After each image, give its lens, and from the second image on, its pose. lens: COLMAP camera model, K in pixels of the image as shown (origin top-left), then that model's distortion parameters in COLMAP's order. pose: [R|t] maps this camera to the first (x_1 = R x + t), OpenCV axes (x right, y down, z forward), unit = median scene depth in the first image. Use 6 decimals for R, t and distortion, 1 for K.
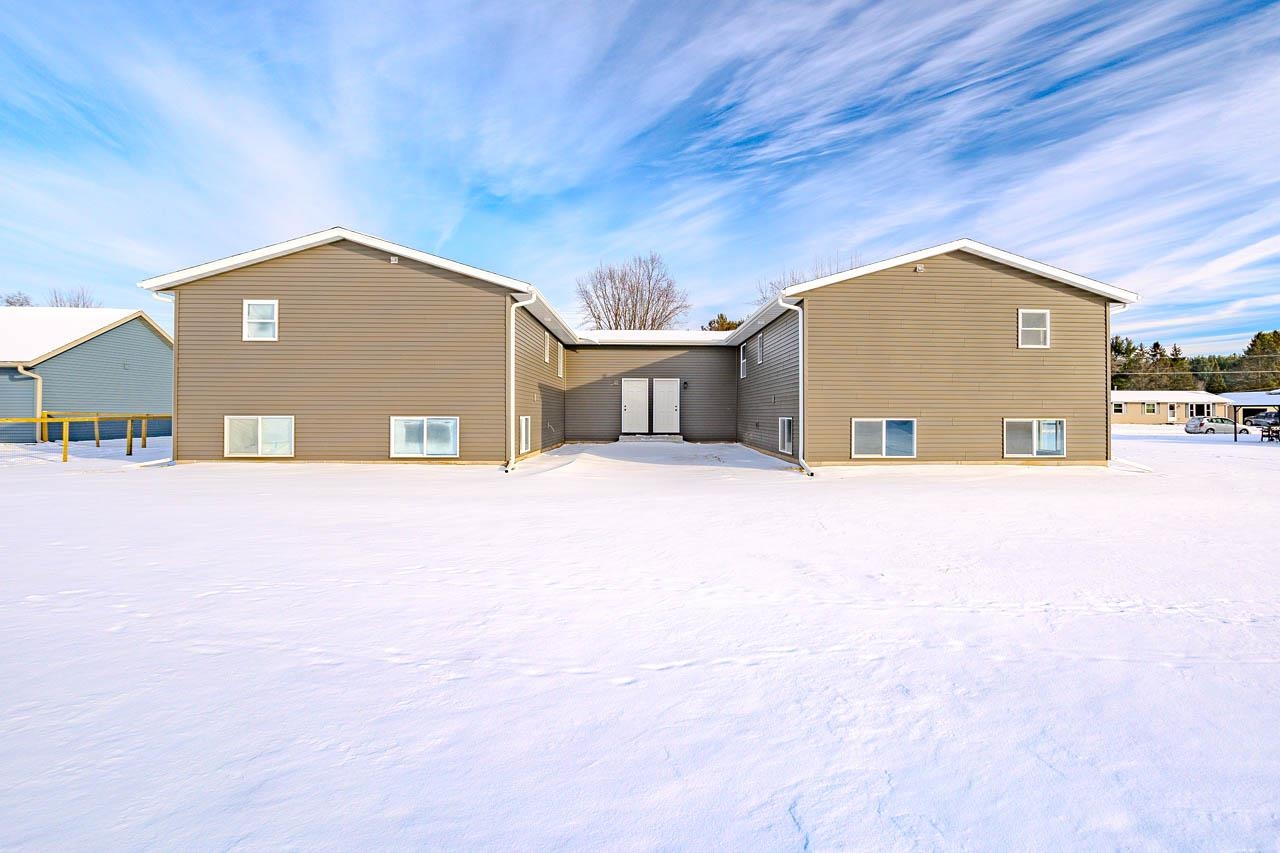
lens RADIAL K [[630.6, 0, 641.0], [0, 630.6, 422.0], [0, 0, 1]] dist [-0.057916, 0.044707]
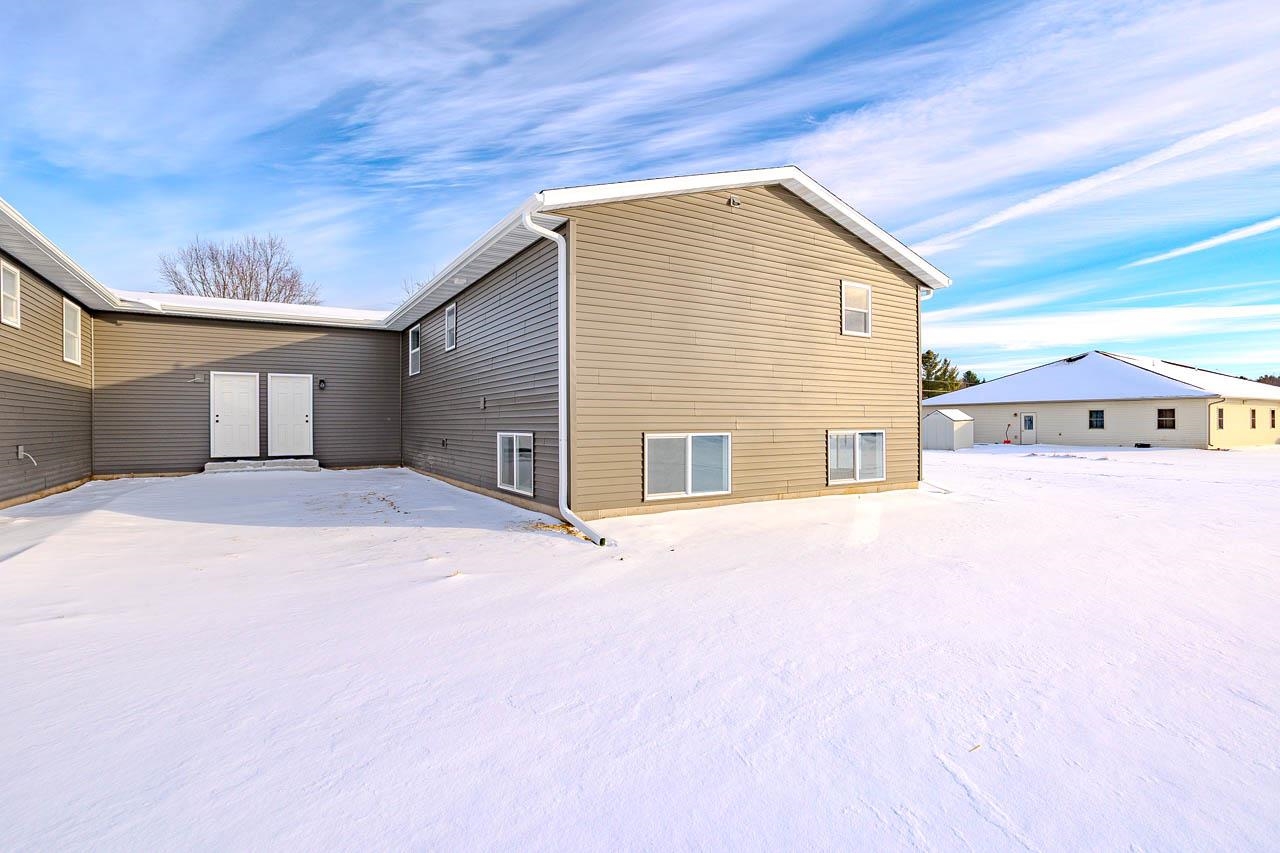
lens RADIAL K [[630.6, 0, 641.0], [0, 630.6, 422.0], [0, 0, 1]] dist [-0.057916, 0.044707]
pose [[0.850791, -0.004800, 0.525482, 0.010544], [0.013978, 0.999811, -0.013498, -0.004771], [-0.525318, 0.018829, 0.850697, 0.262512]]
